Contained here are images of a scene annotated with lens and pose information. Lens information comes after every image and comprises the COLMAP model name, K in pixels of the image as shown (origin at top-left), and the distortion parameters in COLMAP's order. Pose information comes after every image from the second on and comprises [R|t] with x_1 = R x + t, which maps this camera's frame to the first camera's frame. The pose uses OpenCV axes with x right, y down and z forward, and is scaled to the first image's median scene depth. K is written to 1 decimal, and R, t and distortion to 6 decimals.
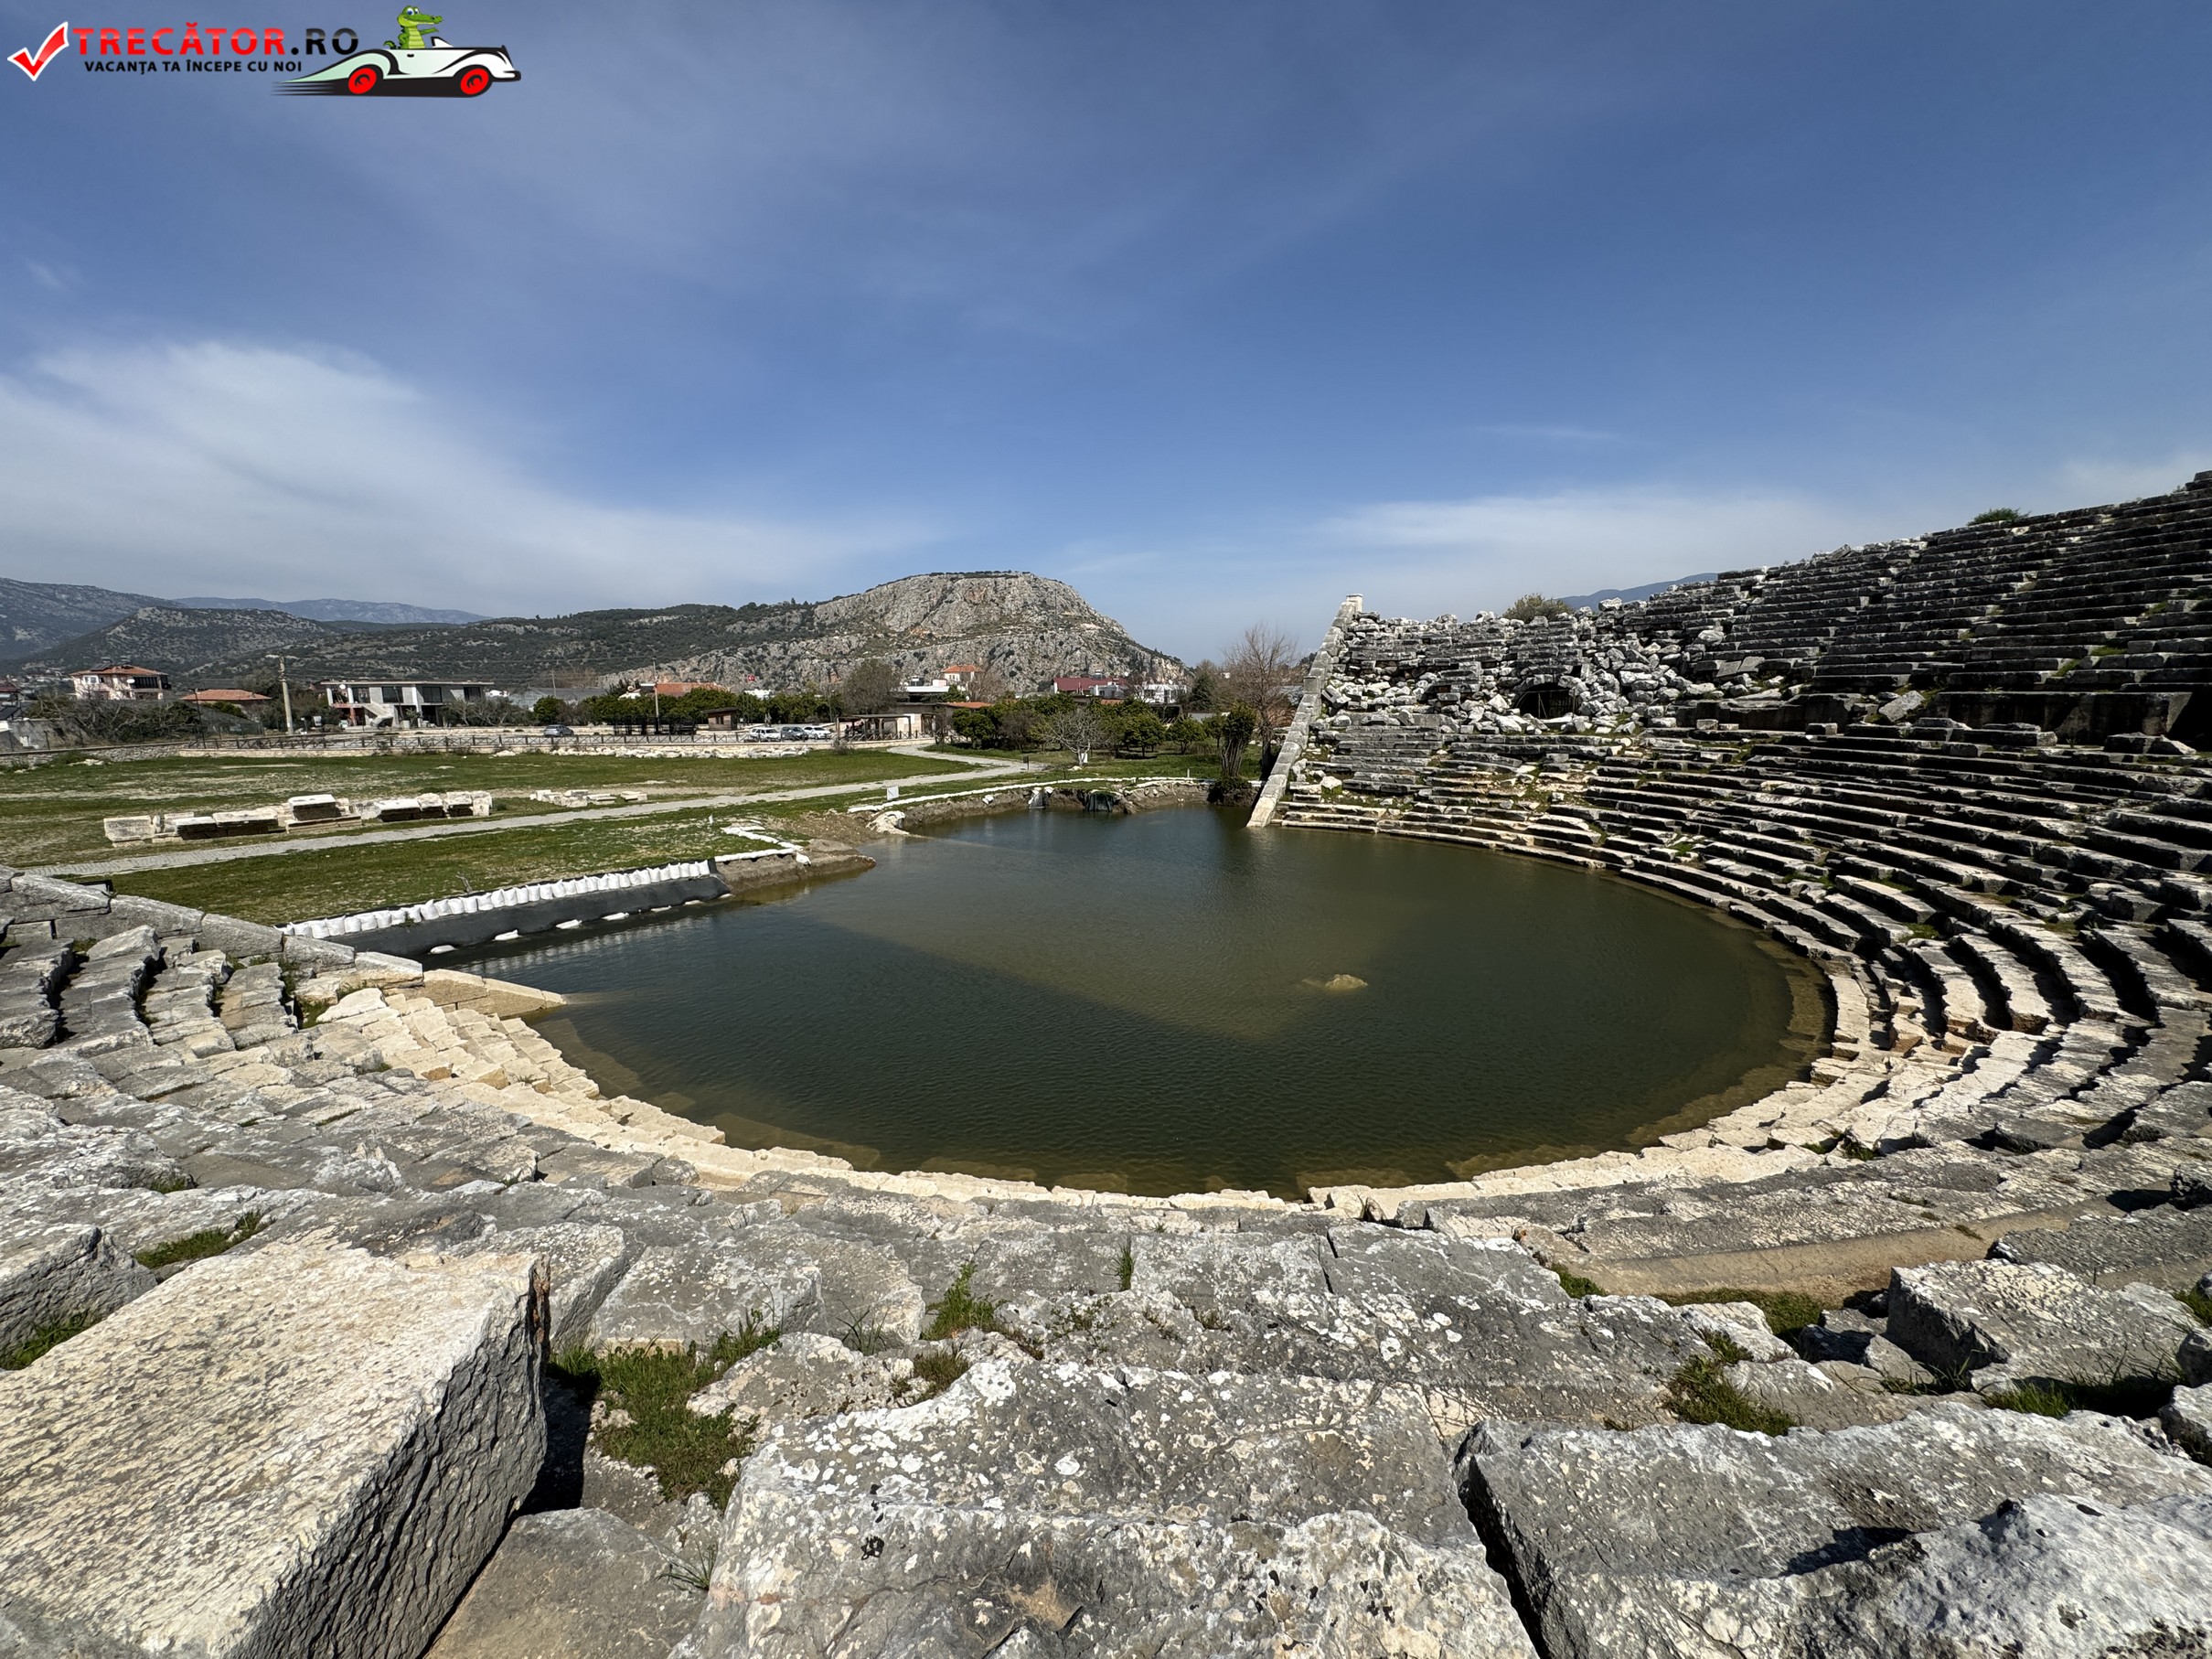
lens RADIAL K [[887.3, 0, 1099.7], [0, 887.3, 824.0], [0, 0, 1]] dist [-0.003103, 0.001301]
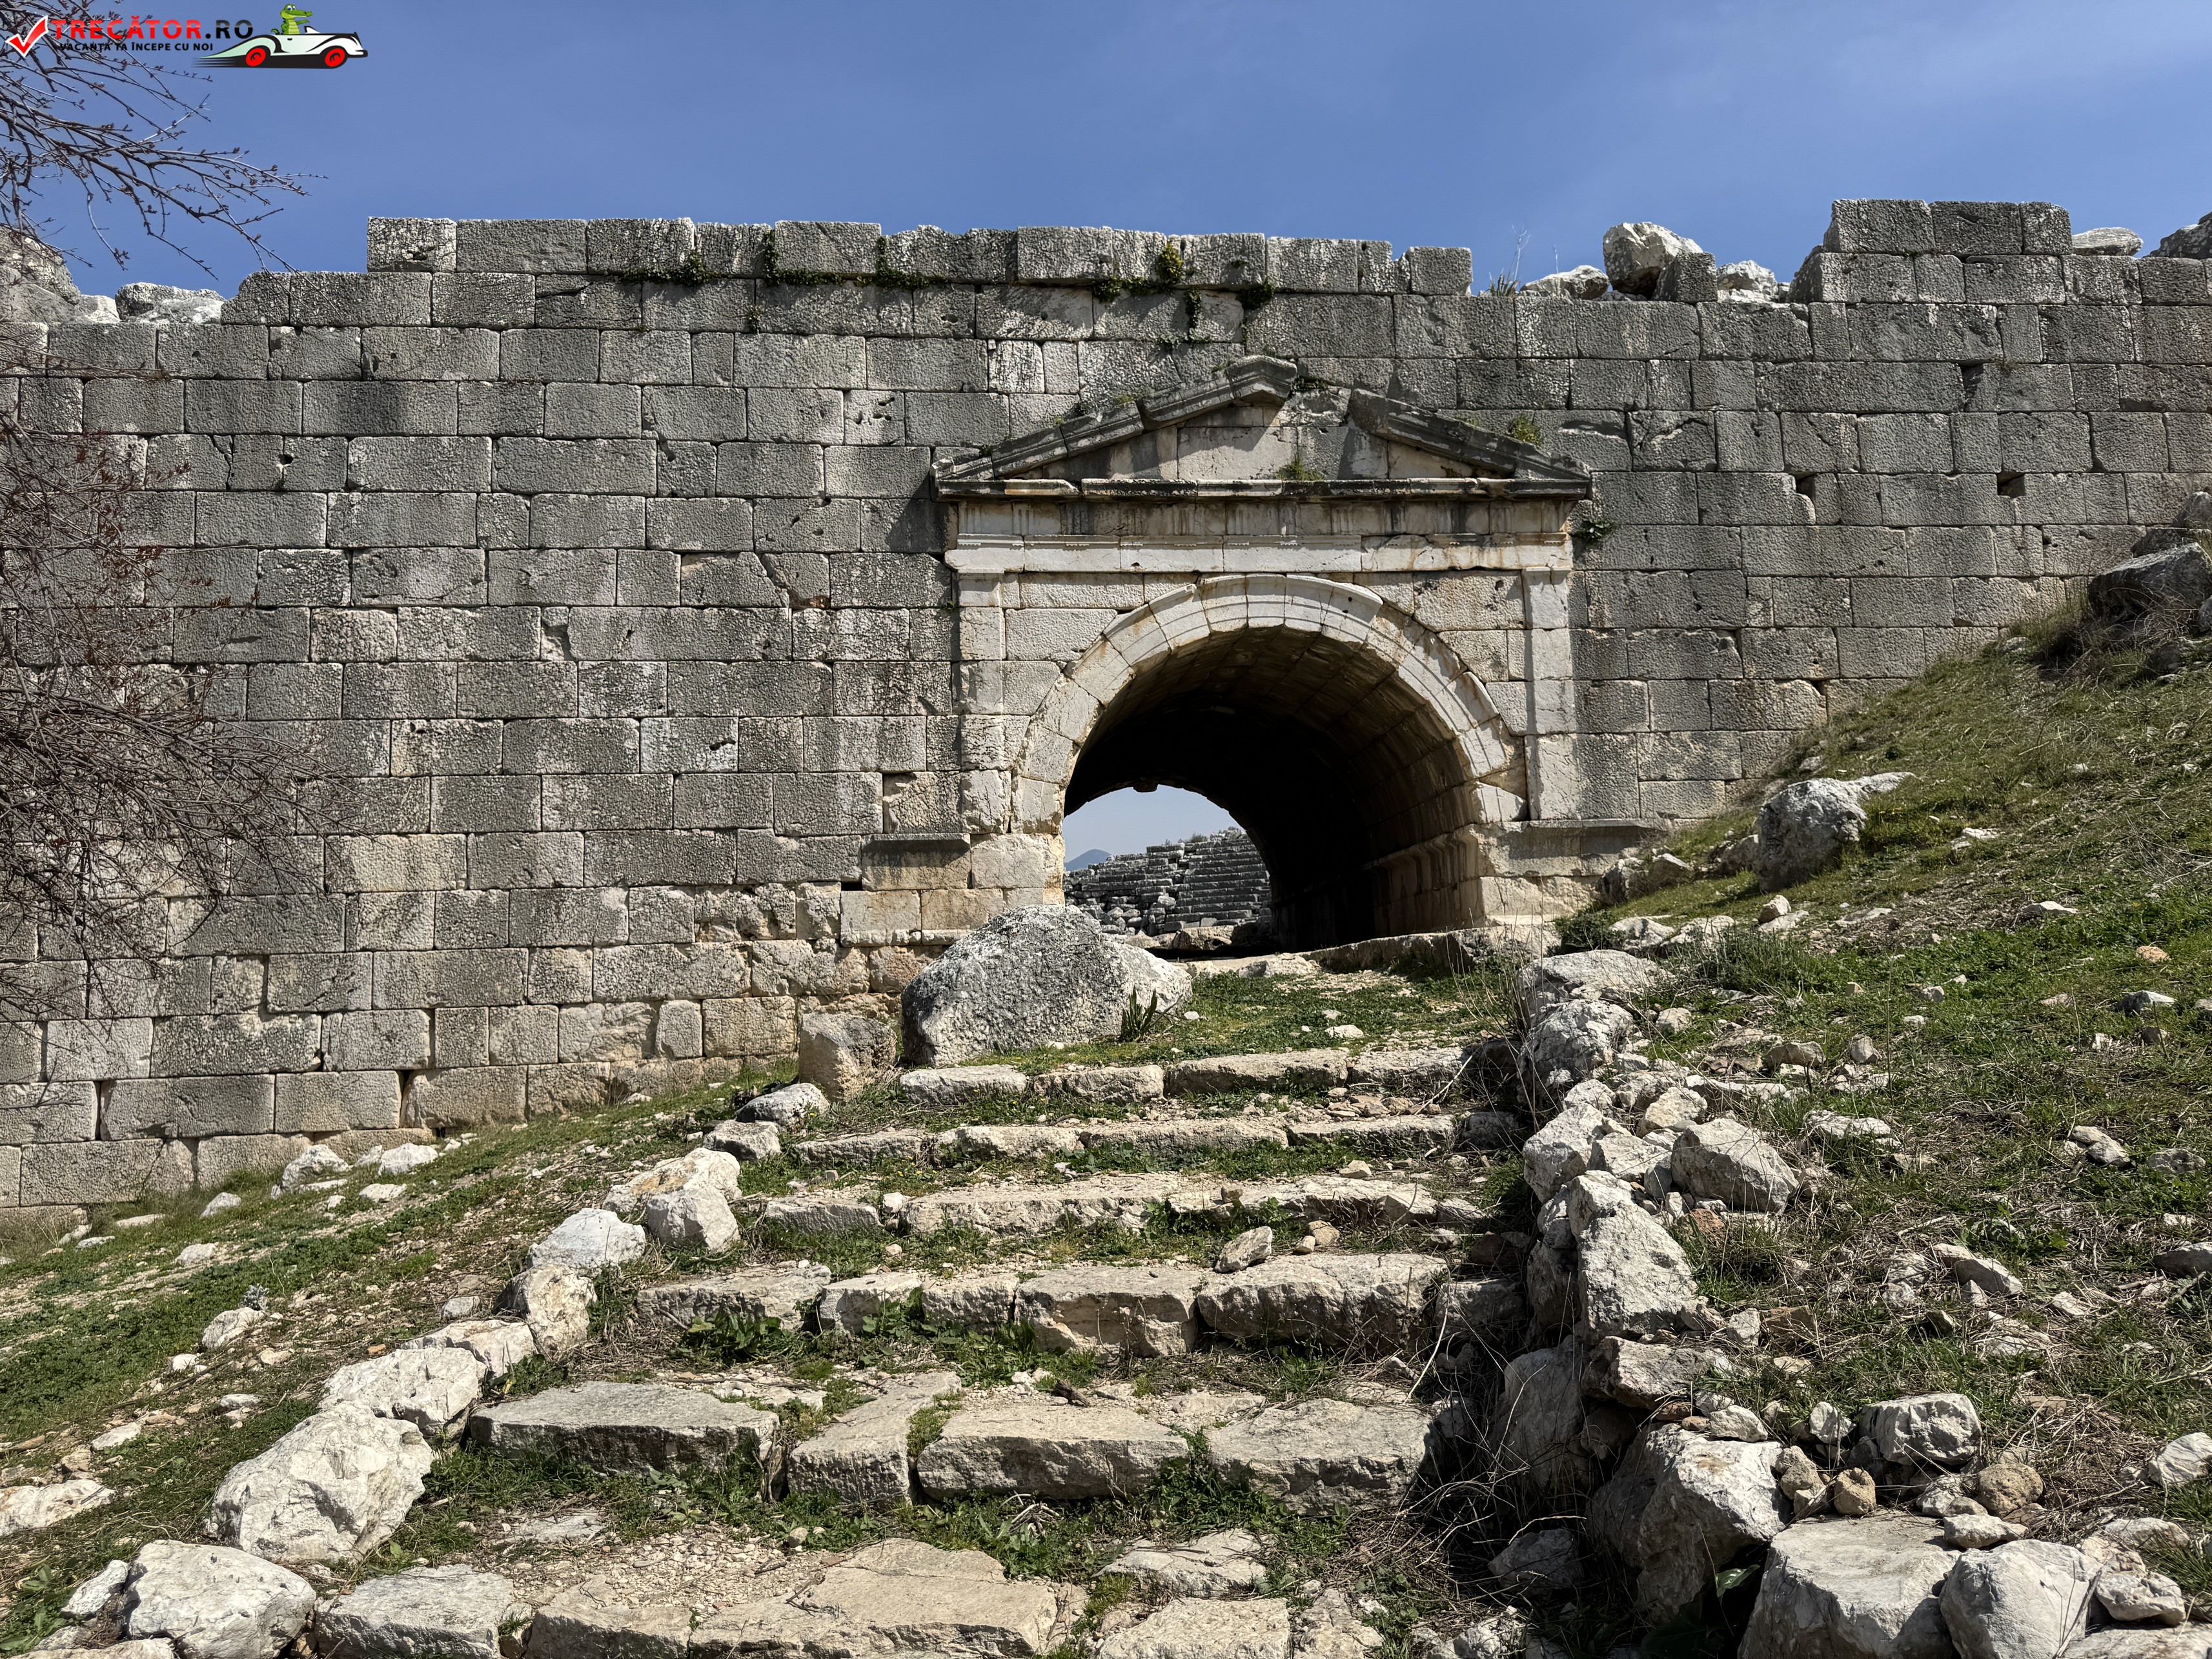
lens RADIAL K [[1561.3, 0, 1094.2], [0, 1561.3, 842.6], [0, 0, 1]] dist [0.074392, -0.091465]
pose [[0.744370, 0.055848, 0.665428, -0.627117], [0.123754, 0.967697, -0.219652, 0.123783], [-0.656200, 0.245852, 0.713413, -0.318188]]
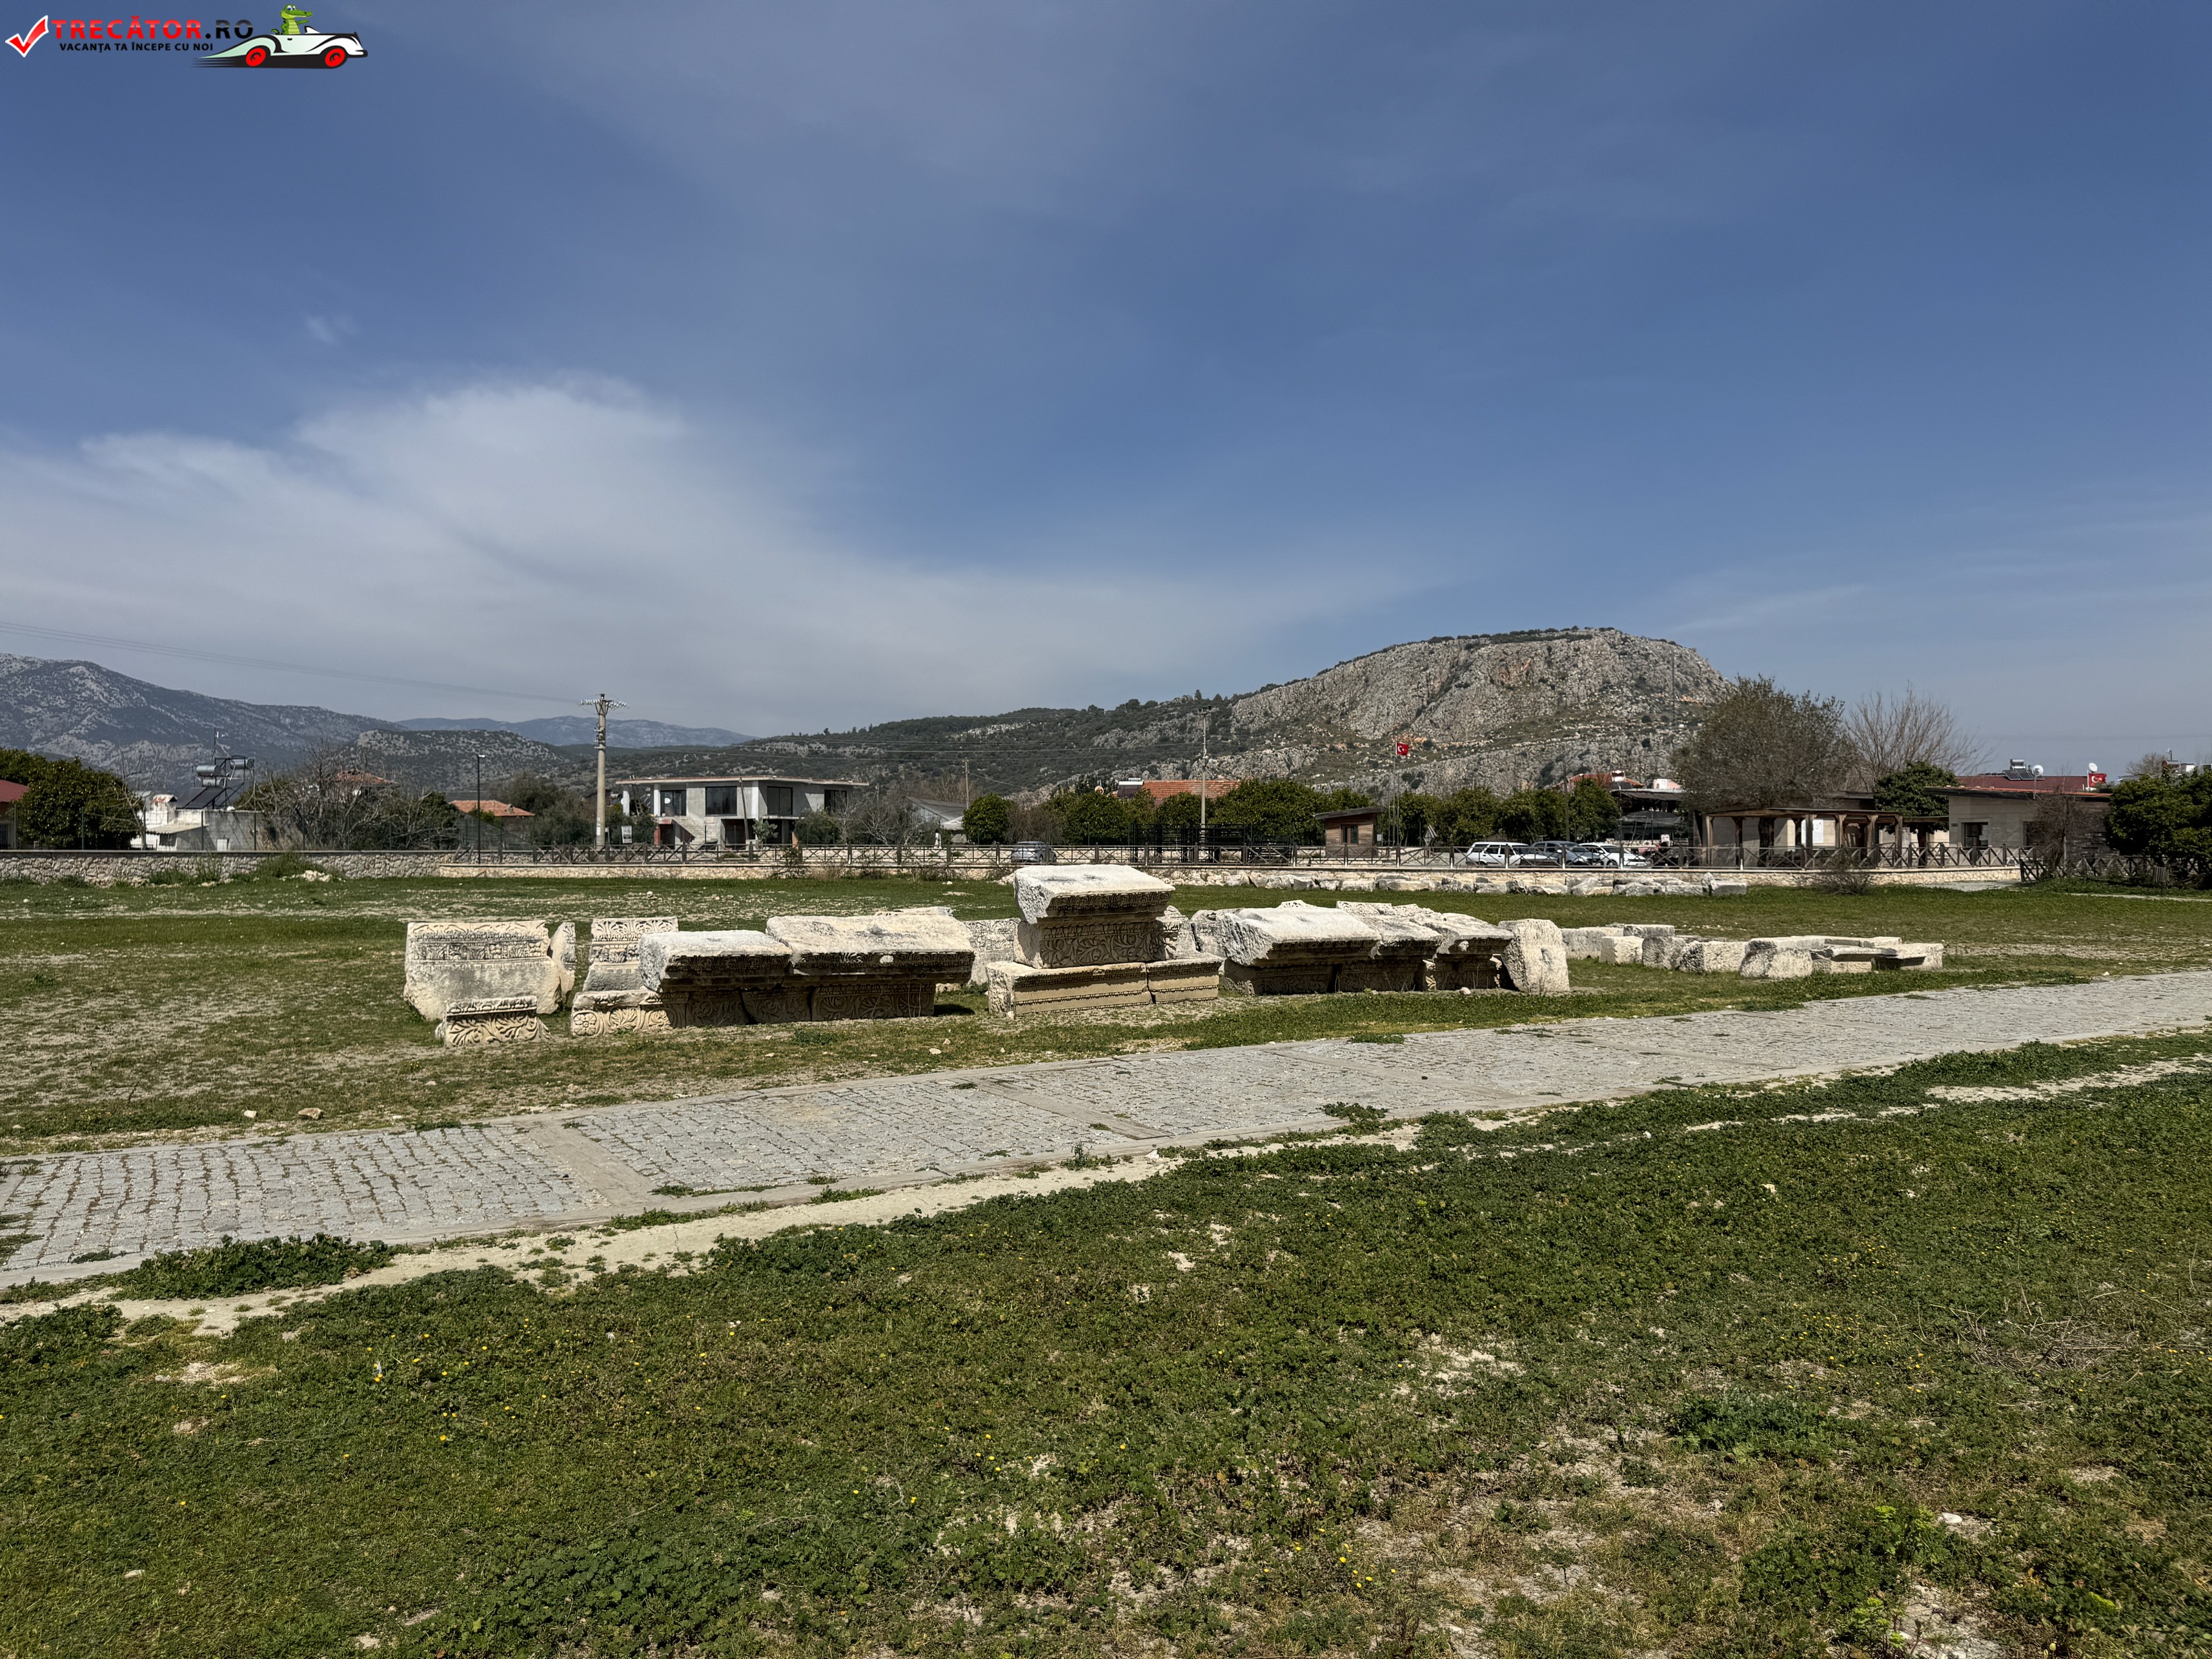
lens RADIAL K [[1561.3, 0, 1103.6], [0, 1561.3, 853.3], [0, 0, 1]] dist [0.074392, -0.091465]
pose [[0.931149, 0.003738, -0.364619, -0.588510], [-0.056287, 0.989436, -0.133599, 0.016793], [0.360268, 0.144924, 0.921523, 0.496420]]
